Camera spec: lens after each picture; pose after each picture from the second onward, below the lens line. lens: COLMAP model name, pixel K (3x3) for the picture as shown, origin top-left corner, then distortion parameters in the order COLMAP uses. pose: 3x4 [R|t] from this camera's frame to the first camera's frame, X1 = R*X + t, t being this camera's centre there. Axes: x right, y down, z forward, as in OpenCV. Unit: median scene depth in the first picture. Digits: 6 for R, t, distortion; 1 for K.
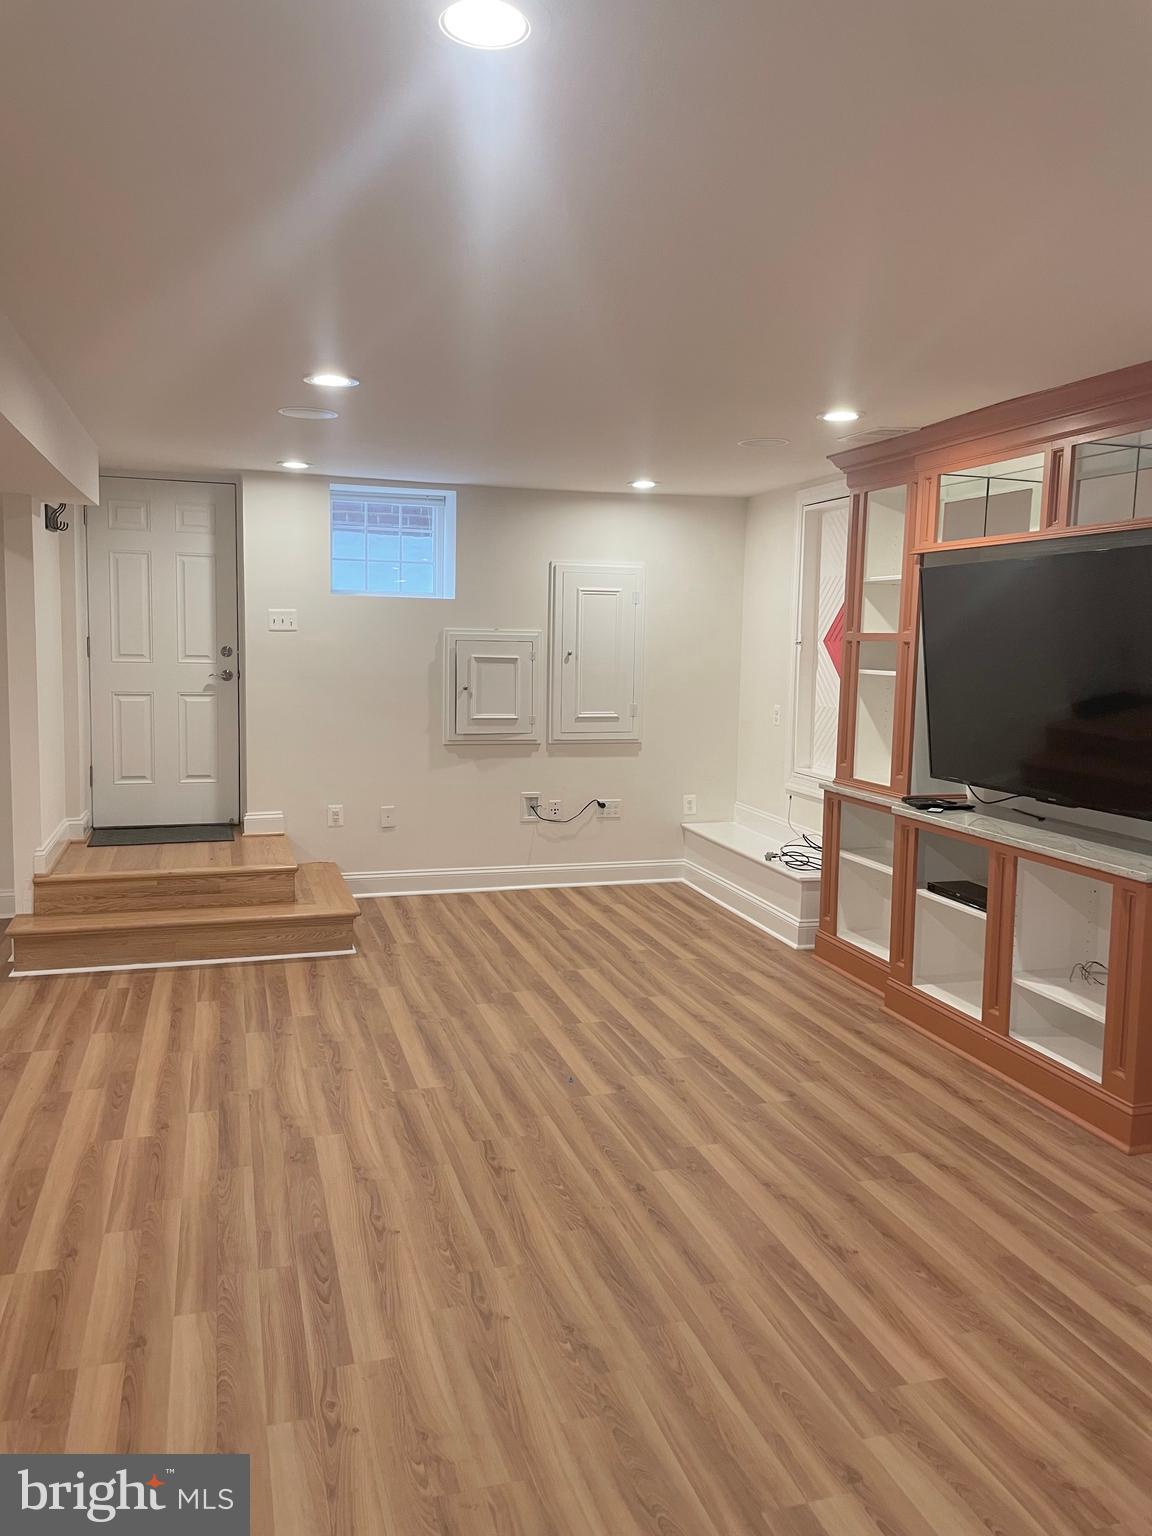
lens RADIAL K [[1164.3, 0, 575.8], [0, 1164.3, 767.5], [0, 0, 1]] dist [0.084322, -0.113601]
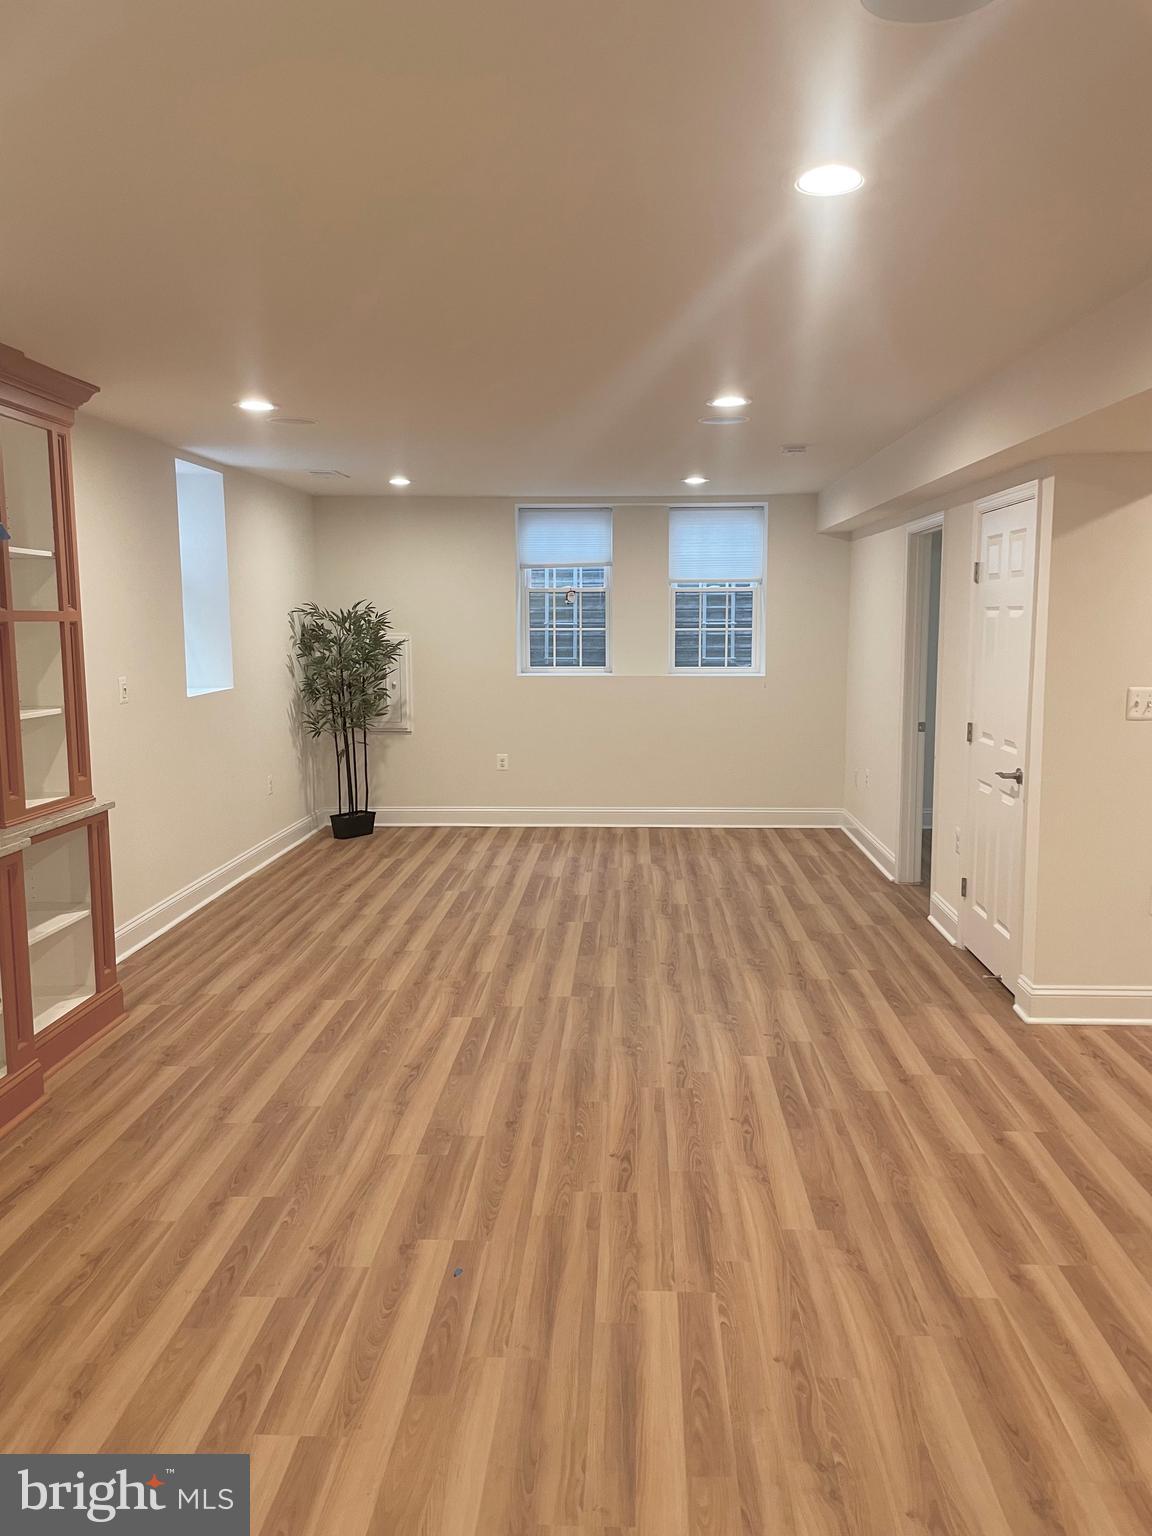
lens RADIAL K [[1164.3, 0, 577.5], [0, 1164.3, 767.0], [0, 0, 1]] dist [0.084322, -0.113601]
pose [[-0.942089, -0.059661, 0.330013, -0.343482], [0.022177, 0.970811, 0.238816, -0.226030], [-0.334629, 0.232305, -0.913268, 1.878678]]
